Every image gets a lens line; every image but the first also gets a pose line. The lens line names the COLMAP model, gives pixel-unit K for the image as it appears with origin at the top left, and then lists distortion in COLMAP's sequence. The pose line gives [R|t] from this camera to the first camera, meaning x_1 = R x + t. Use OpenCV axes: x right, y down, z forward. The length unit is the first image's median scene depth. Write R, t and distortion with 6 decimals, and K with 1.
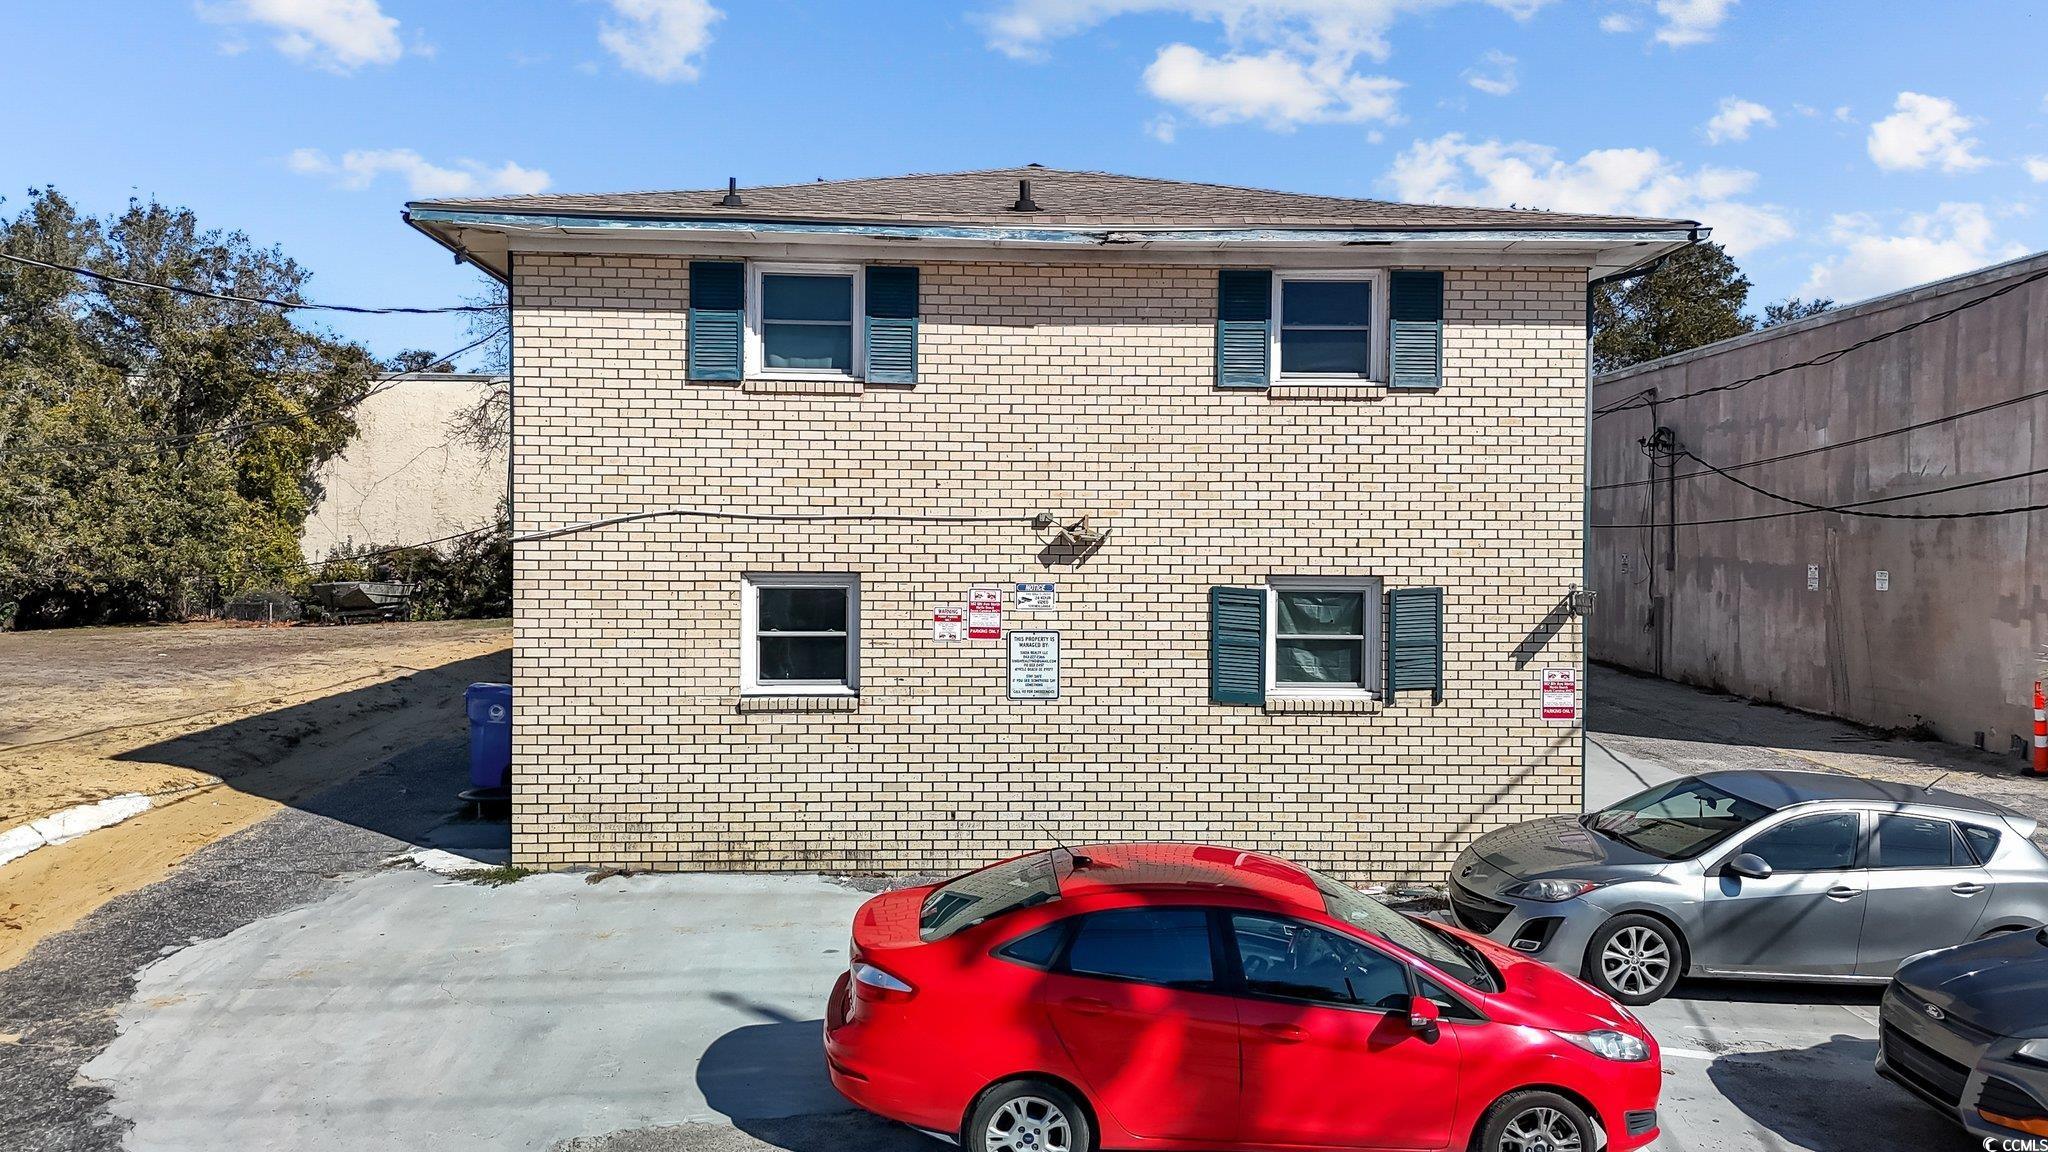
lens RADIAL K [[1507.7, 0, 1011.5], [0, 1507.7, 579.6], [0, 0, 1]] dist [0.058361, -0.048931]
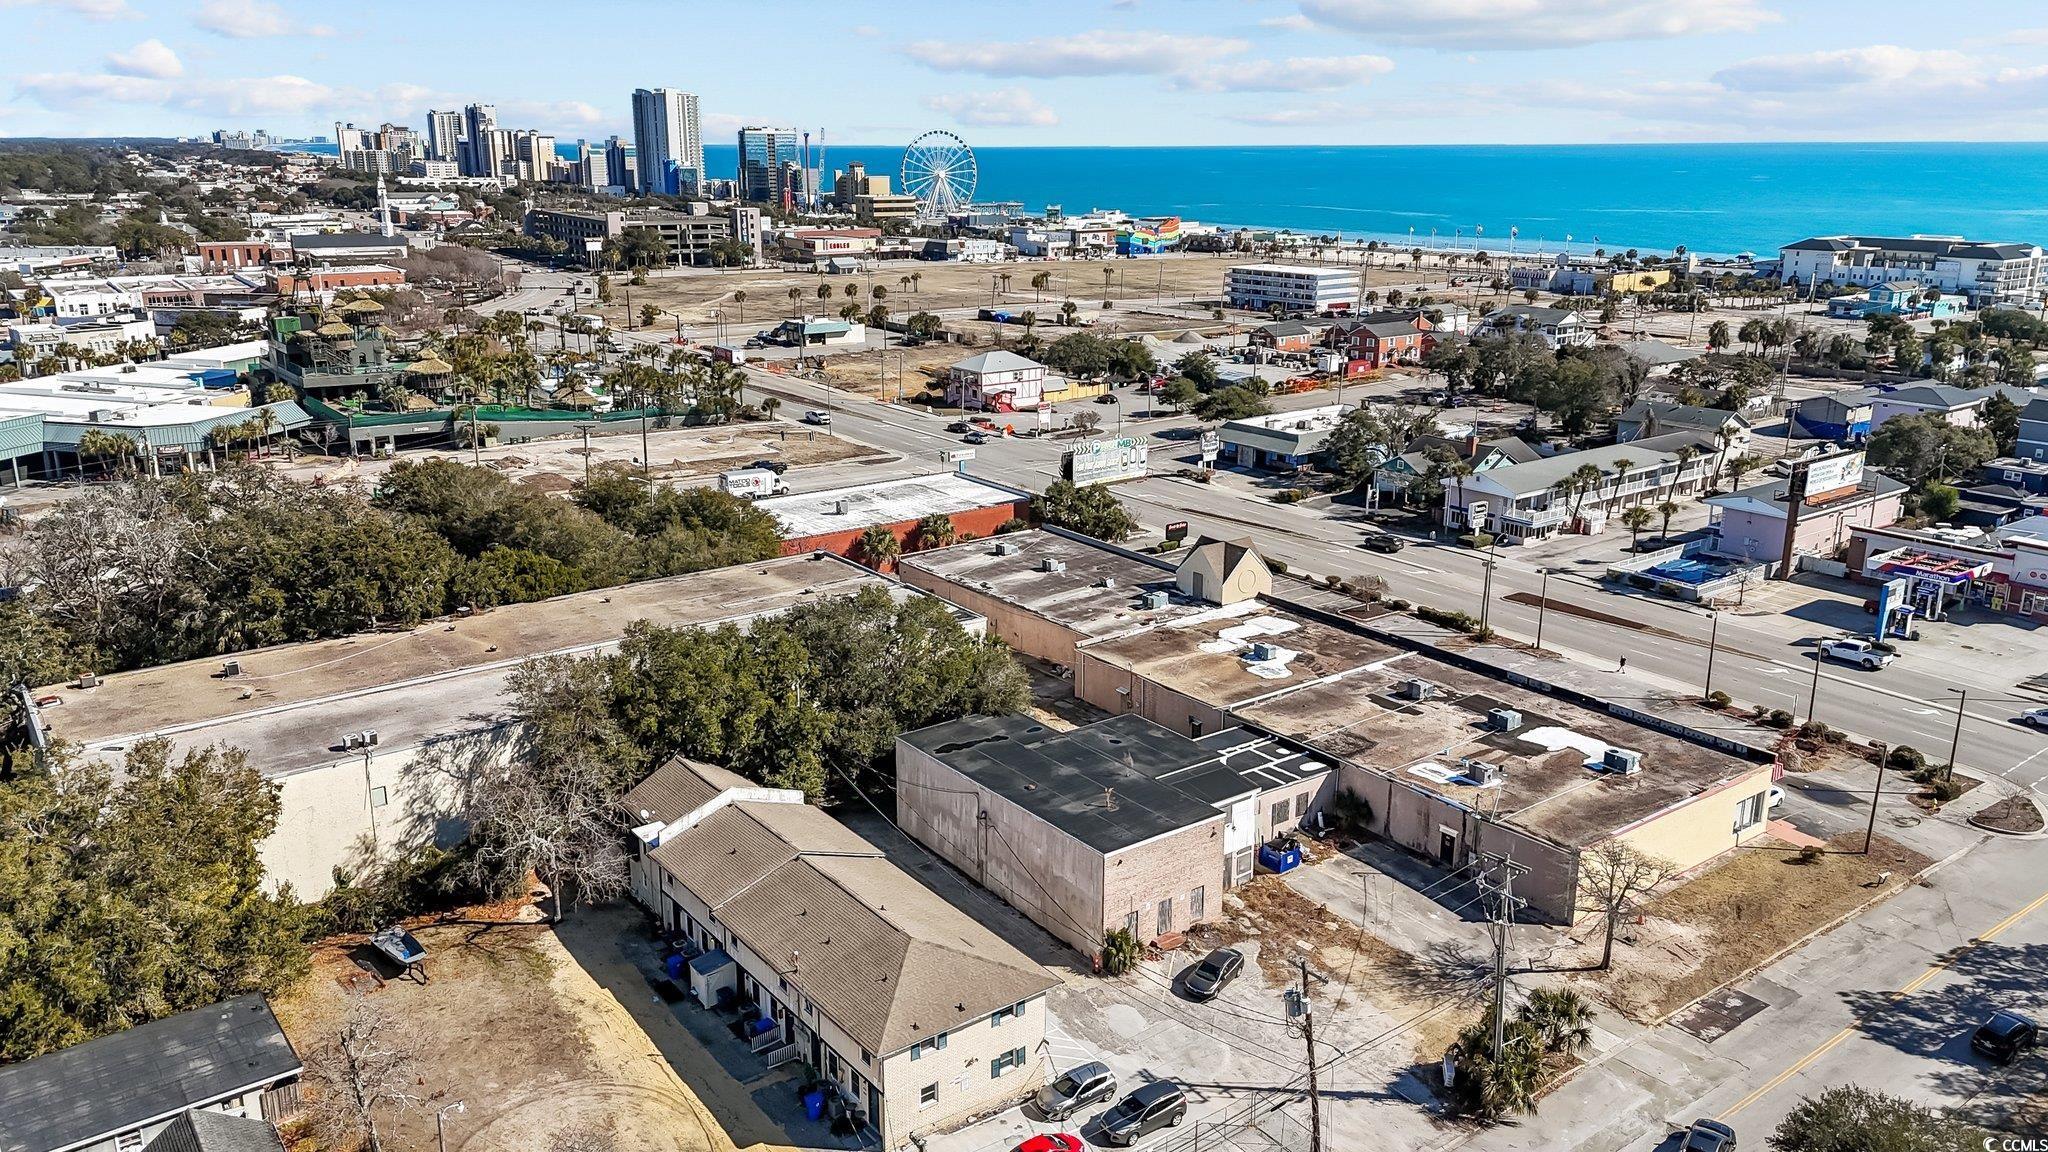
lens RADIAL K [[1507.7, 0, 1022.5], [0, 1507.7, 593.8], [0, 0, 1]] dist [0.058361, -0.048931]
pose [[0.815997, -0.168719, 0.552886, -2.530974], [0.009169, 0.960115, 0.279456, -3.152997], [-0.577983, -0.222966, 0.784998, -2.999542]]
